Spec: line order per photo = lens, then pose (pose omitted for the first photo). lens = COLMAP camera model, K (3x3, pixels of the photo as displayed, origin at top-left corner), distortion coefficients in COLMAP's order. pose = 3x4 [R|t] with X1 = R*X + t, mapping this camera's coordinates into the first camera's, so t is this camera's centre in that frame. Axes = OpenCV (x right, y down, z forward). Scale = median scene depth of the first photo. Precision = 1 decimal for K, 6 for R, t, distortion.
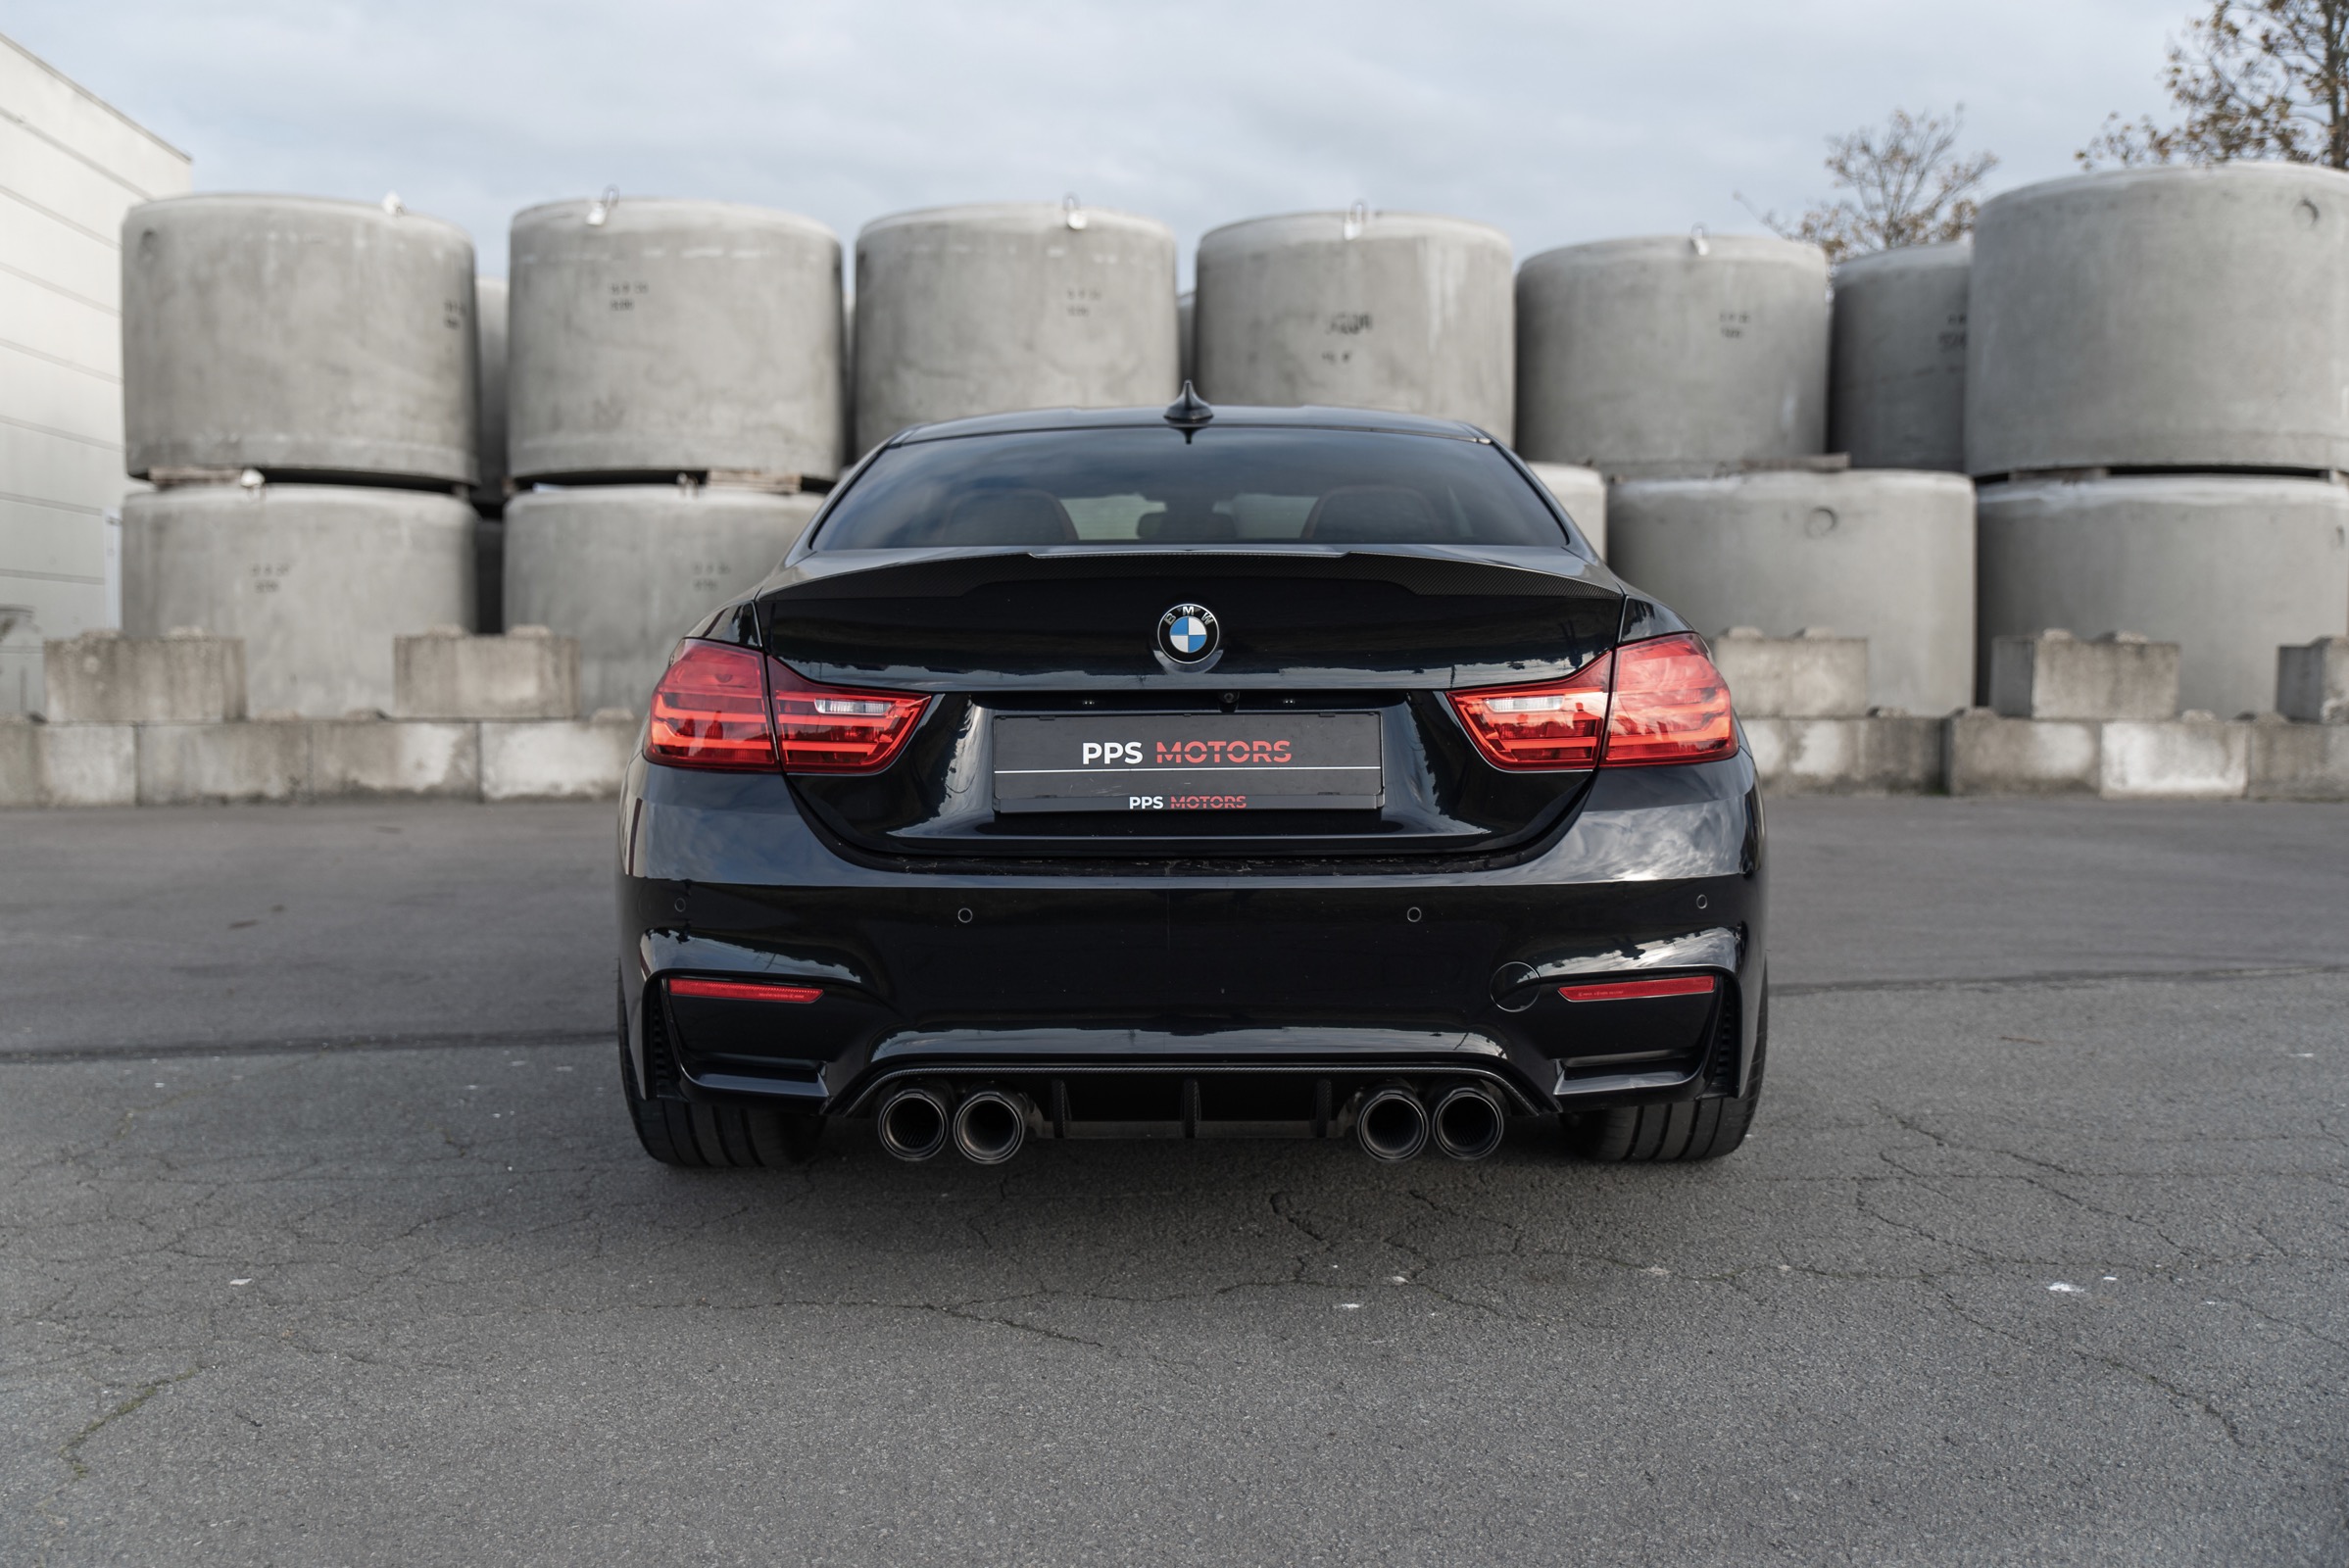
lens RADIAL K [[2216.1, 0, 1164.1], [0, 2216.1, 785.9], [0, 0, 1]] dist [-0.004726, 0.006668]
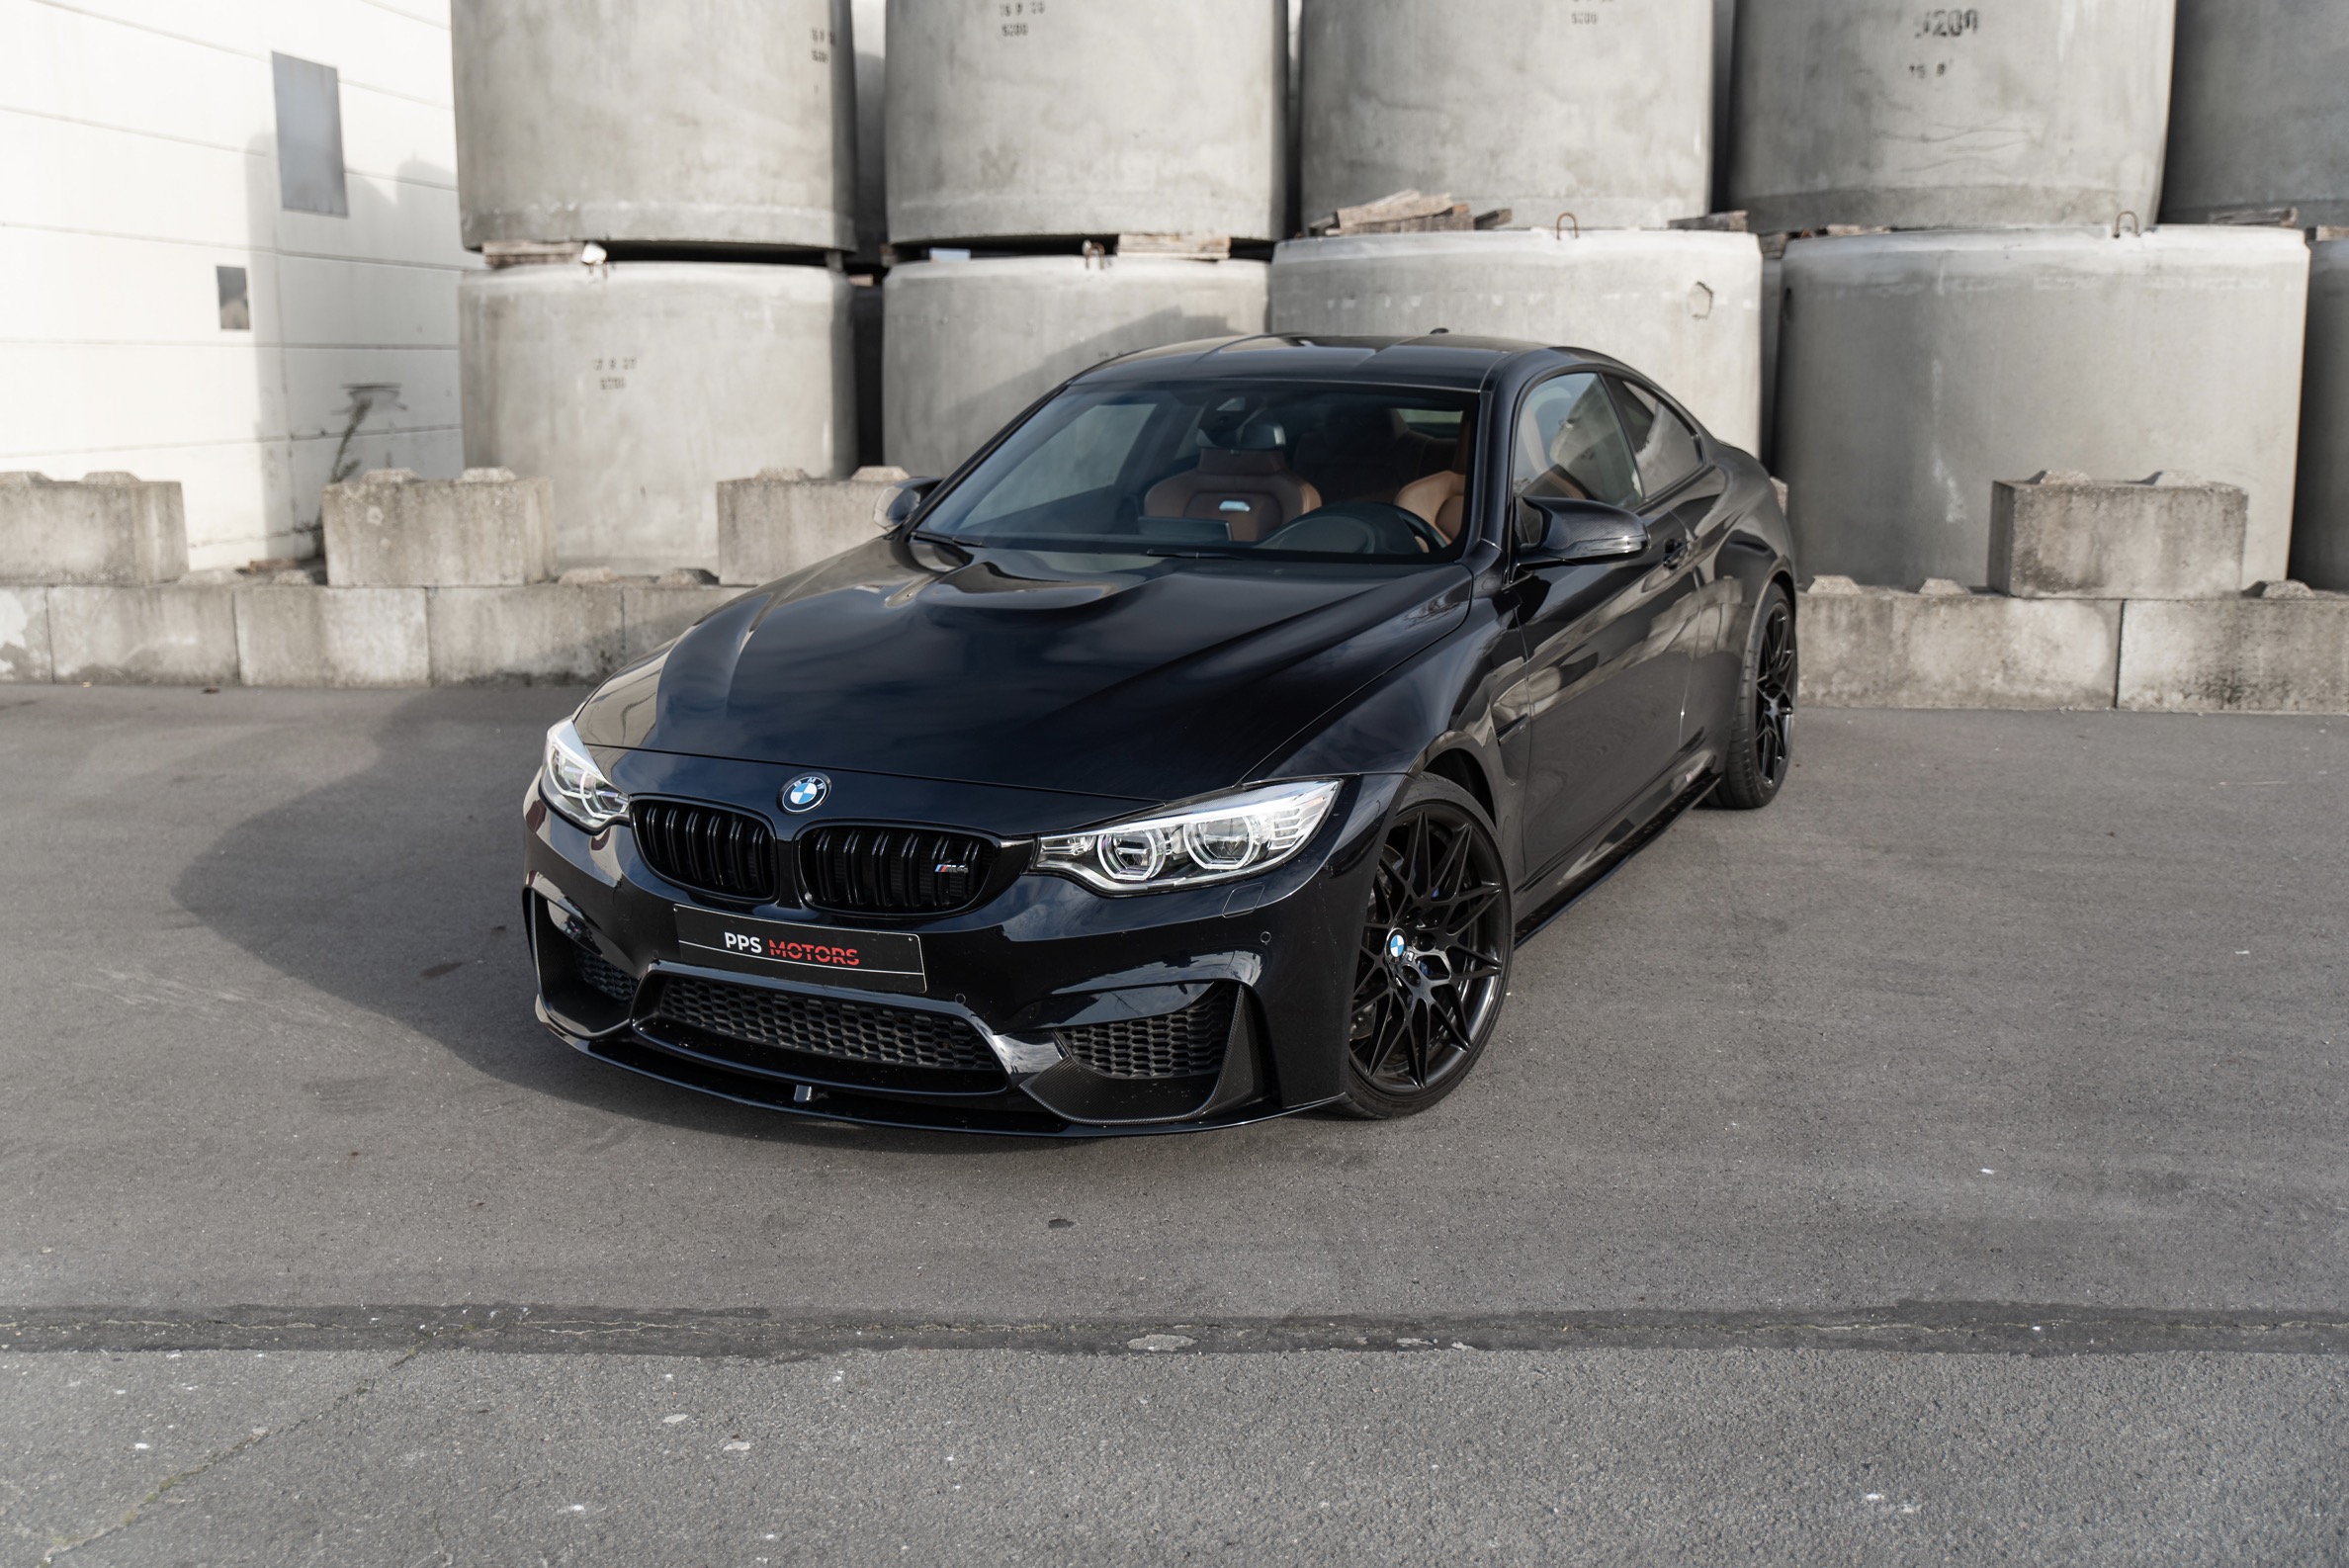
lens RADIAL K [[2371.1, 0, 1163.9], [0, 2371.1, 787.0], [0, 0, 1]] dist [-0.012628, 0.014795]
pose [[0.979127, 0.032749, -0.200594, -0.008127], [-0.008139, 0.992459, 0.122304, -0.048457], [0.203087, -0.118119, 0.972010, 0.135147]]
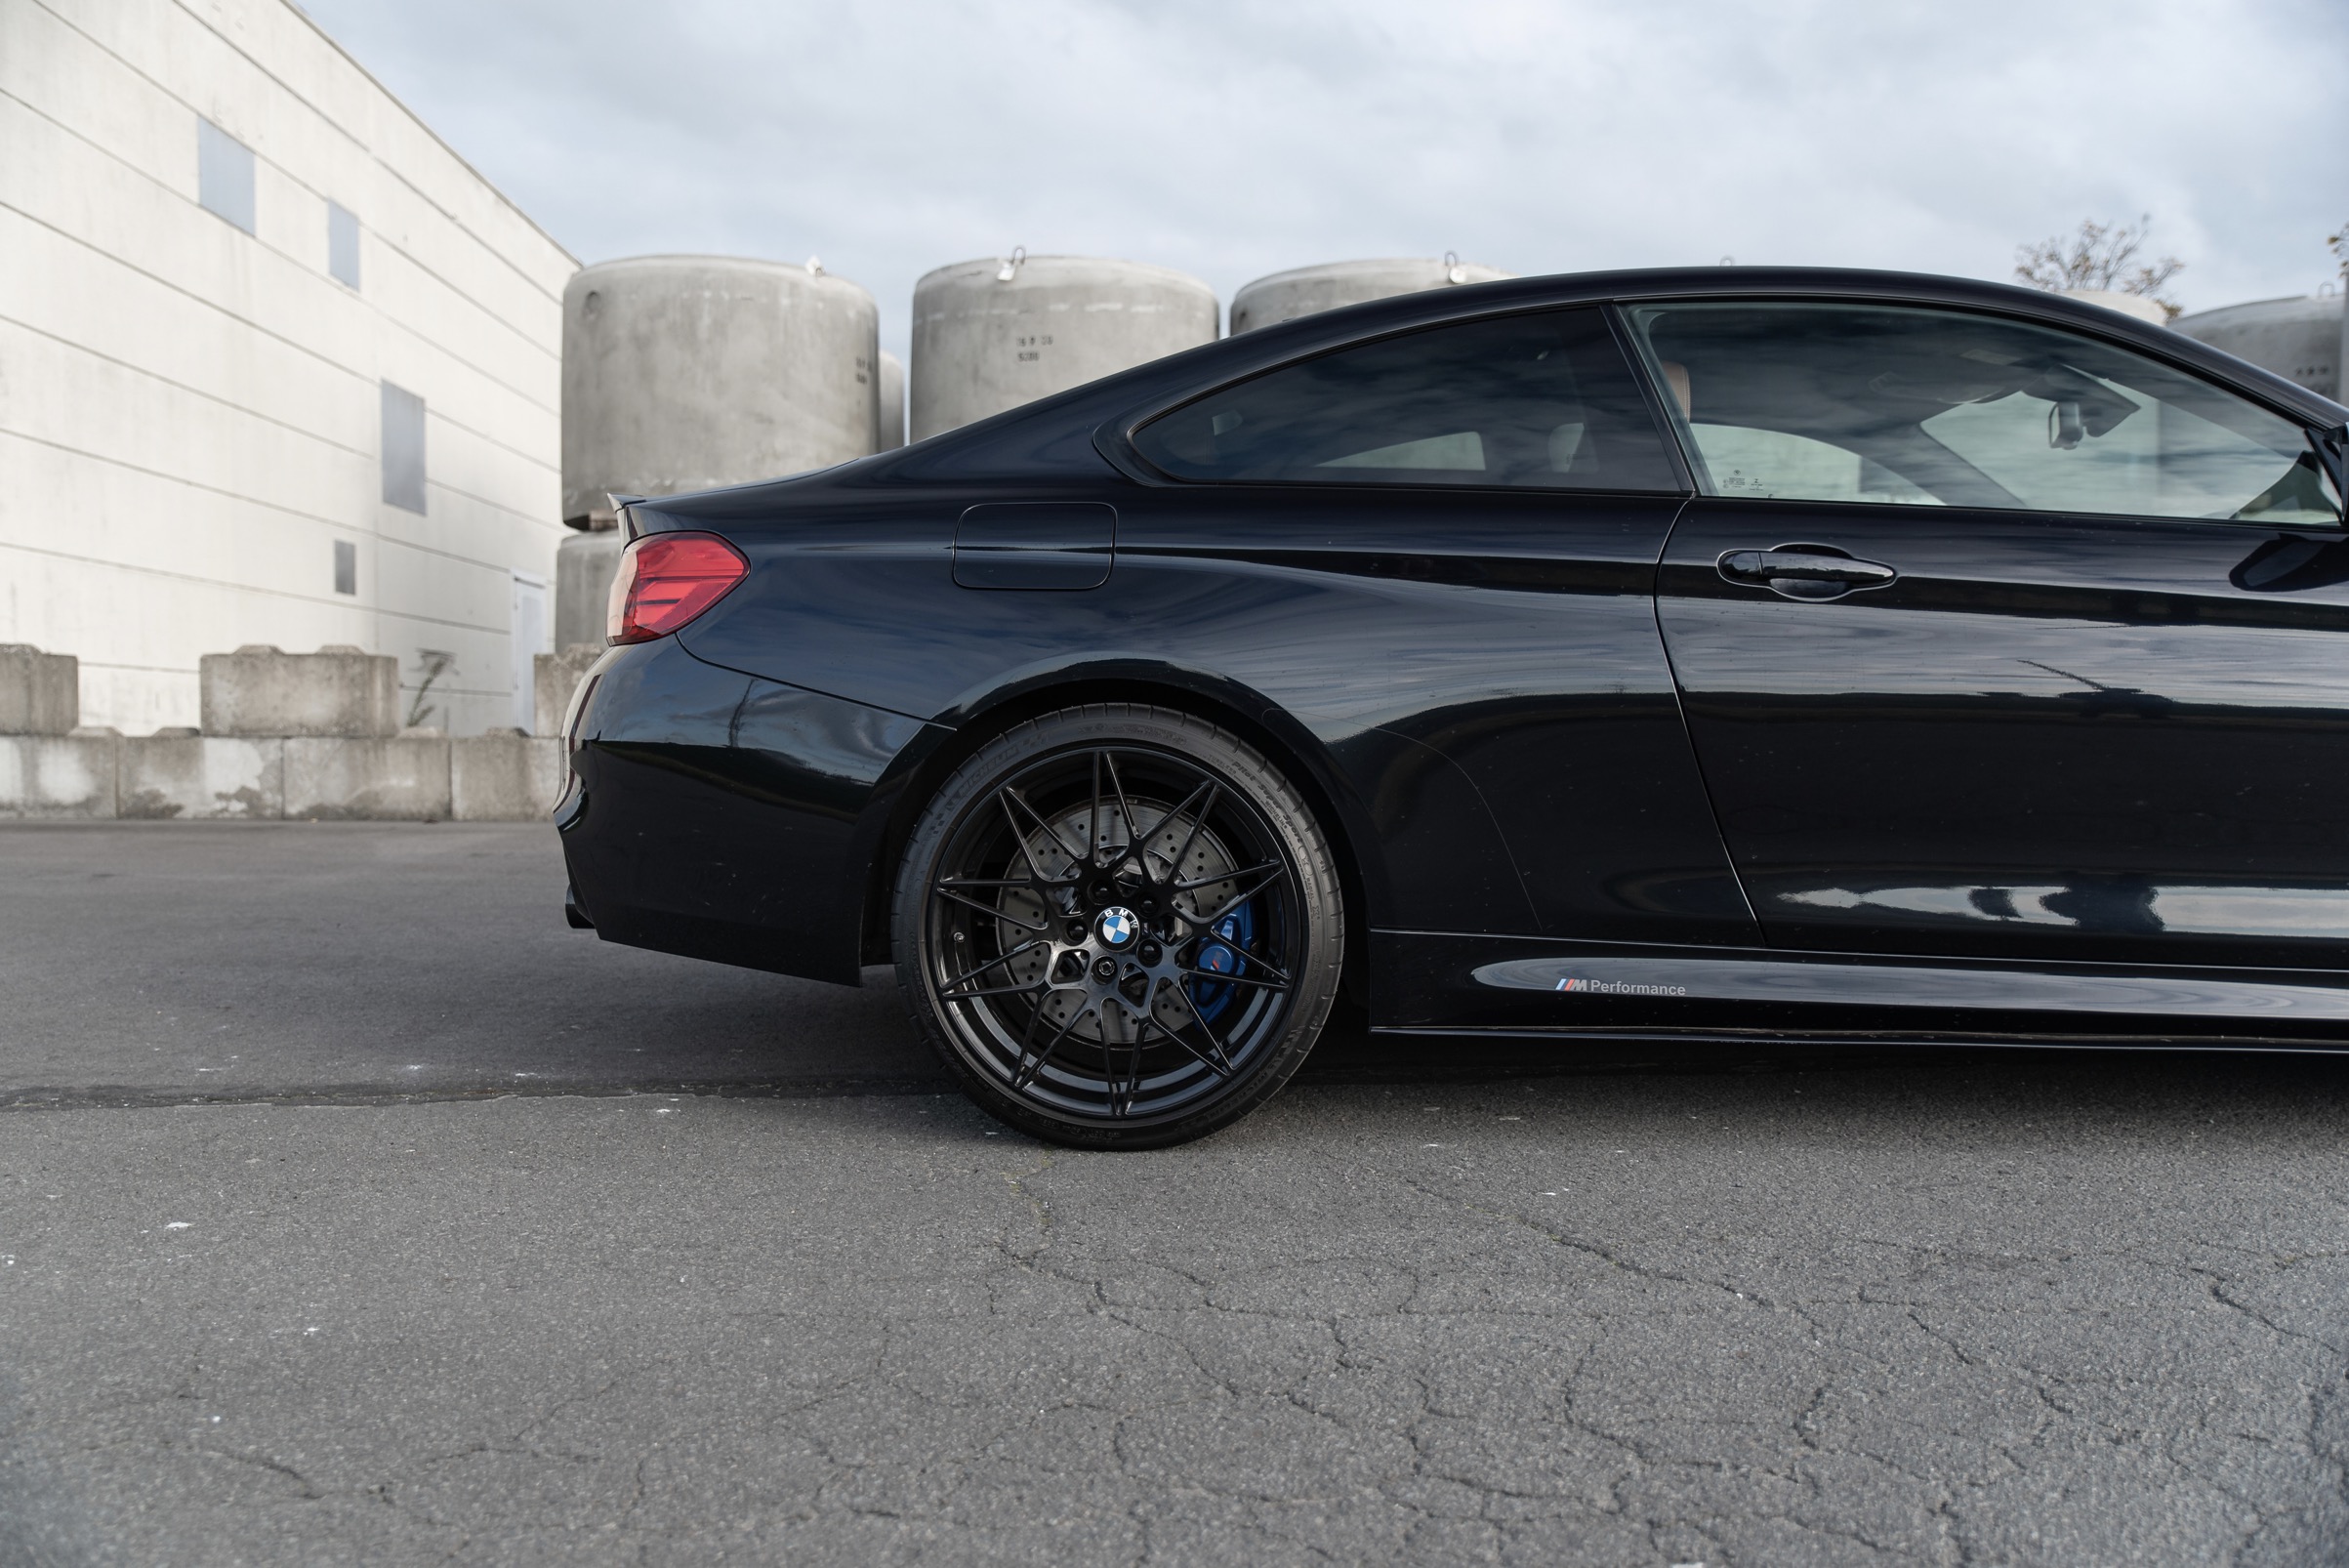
lens RADIAL K [[1864.8, 0, 1175.2], [0, 1864.8, 791.4], [0, 0, 1]] dist [-0.045712, 0.056427]
pose [[0.997977, 0.007502, -0.063128, -0.117910], [-0.009210, 0.999598, -0.026804, 0.012546], [0.062902, 0.027331, 0.997645, 0.128192]]
